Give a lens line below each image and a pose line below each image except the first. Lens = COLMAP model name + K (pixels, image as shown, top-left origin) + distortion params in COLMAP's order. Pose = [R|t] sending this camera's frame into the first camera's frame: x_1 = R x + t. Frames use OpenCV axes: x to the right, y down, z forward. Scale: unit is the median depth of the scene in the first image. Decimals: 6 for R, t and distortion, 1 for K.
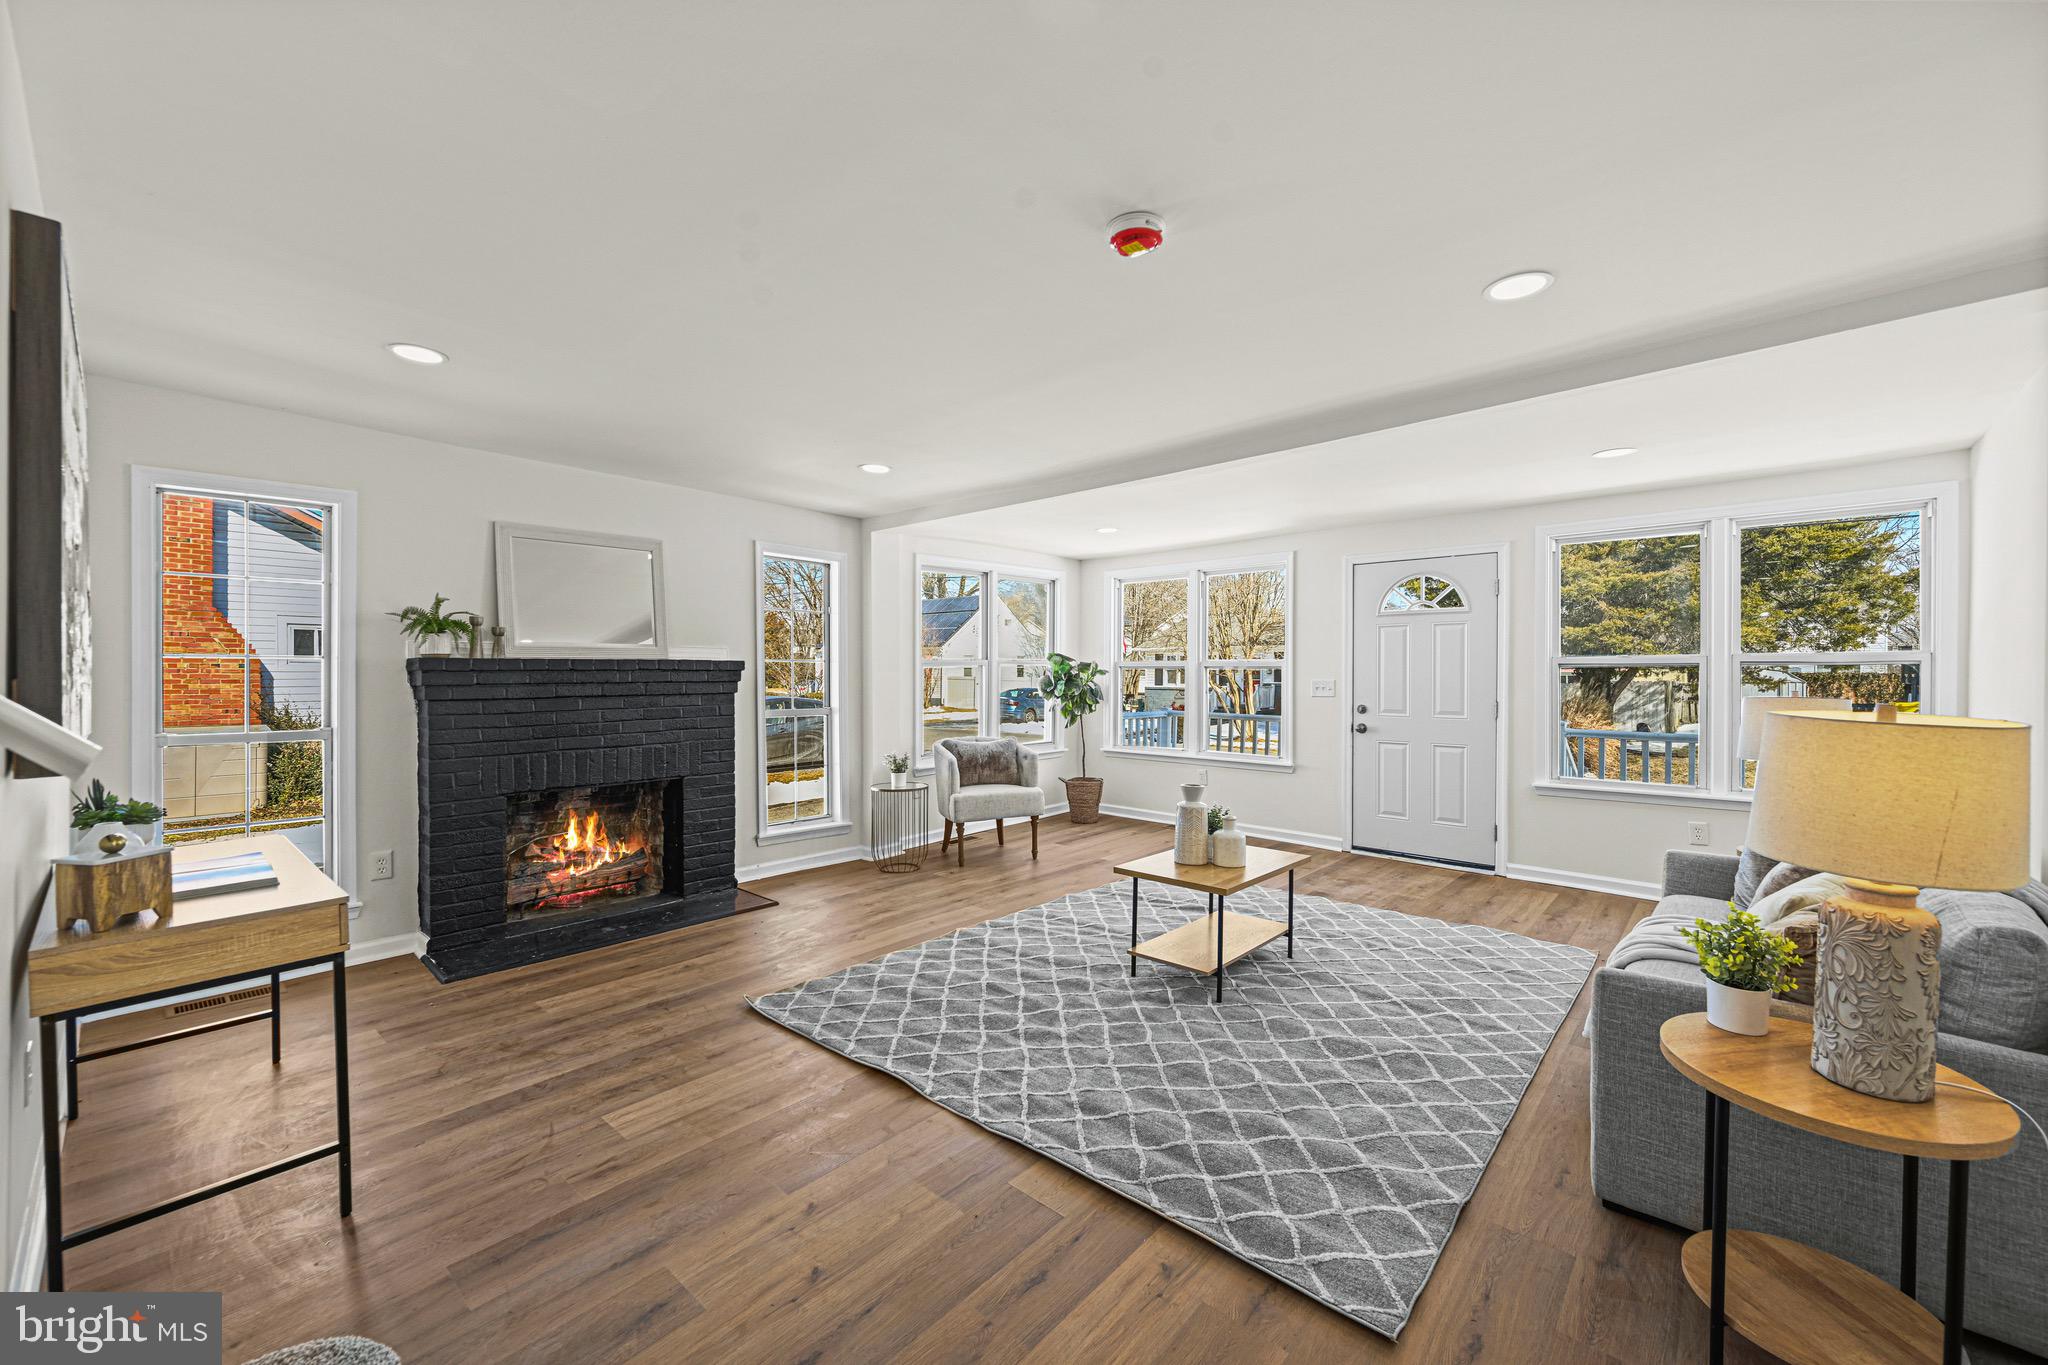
lens RADIAL K [[817.2, 0, 1029.9], [0, 817.2, 674.6], [0, 0, 1]] dist [0.000119, 0.000344]
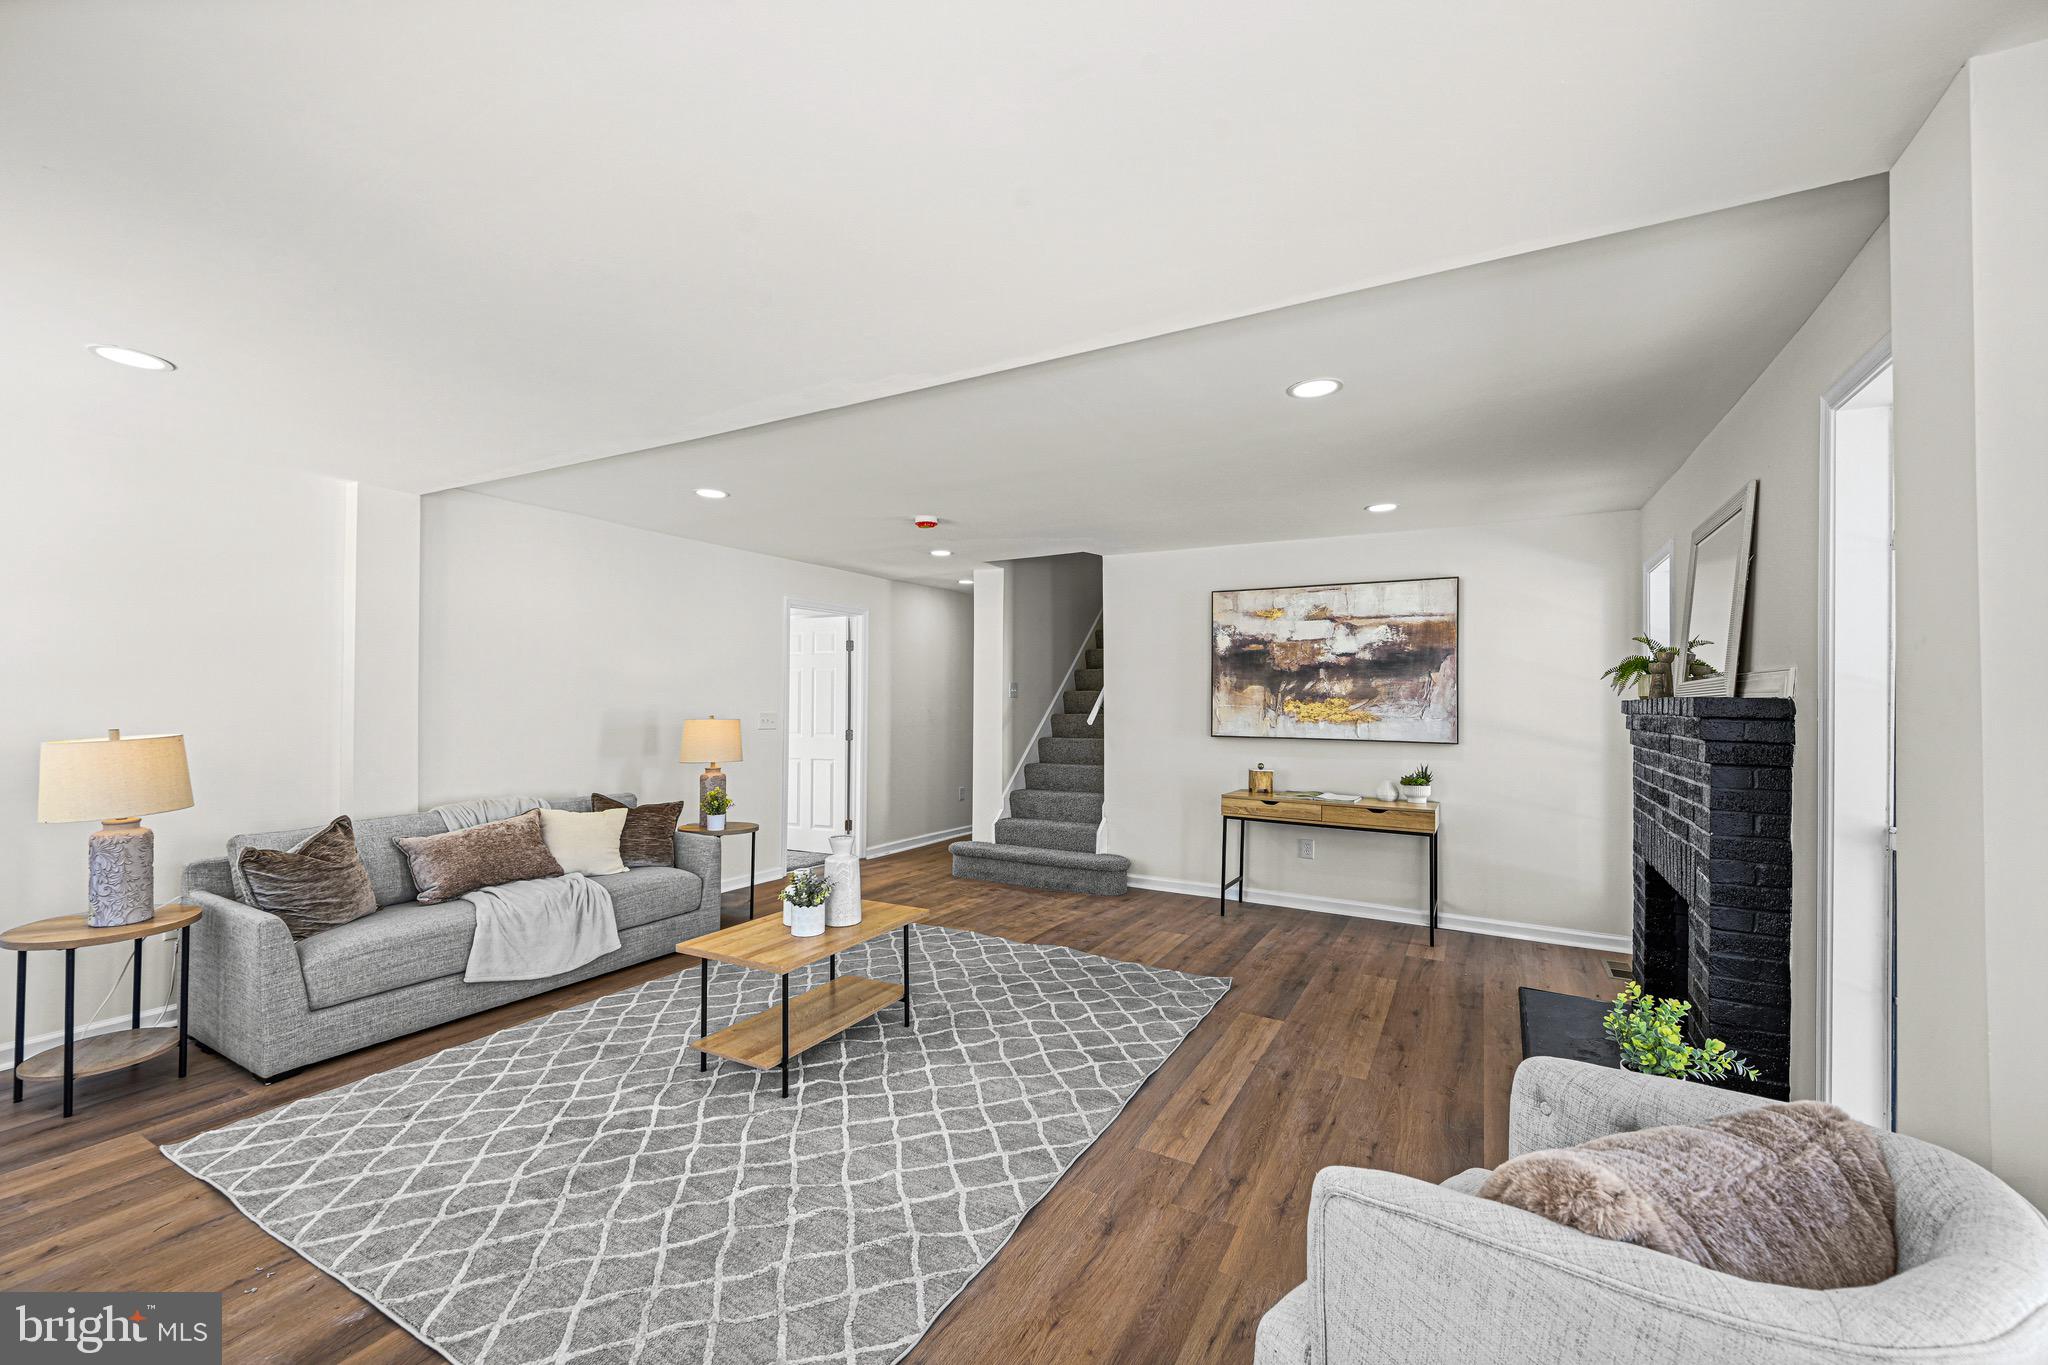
lens RADIAL K [[817.2, 0, 1019.7], [0, 817.2, 689.1], [0, 0, 1]] dist [0.000119, 0.000344]
pose [[-0.980552, -0.011629, -0.195915, 0.163651], [-0.008762, 0.999842, -0.015491, -0.011782], [0.196064, -0.013473, -0.980498, 1.720183]]
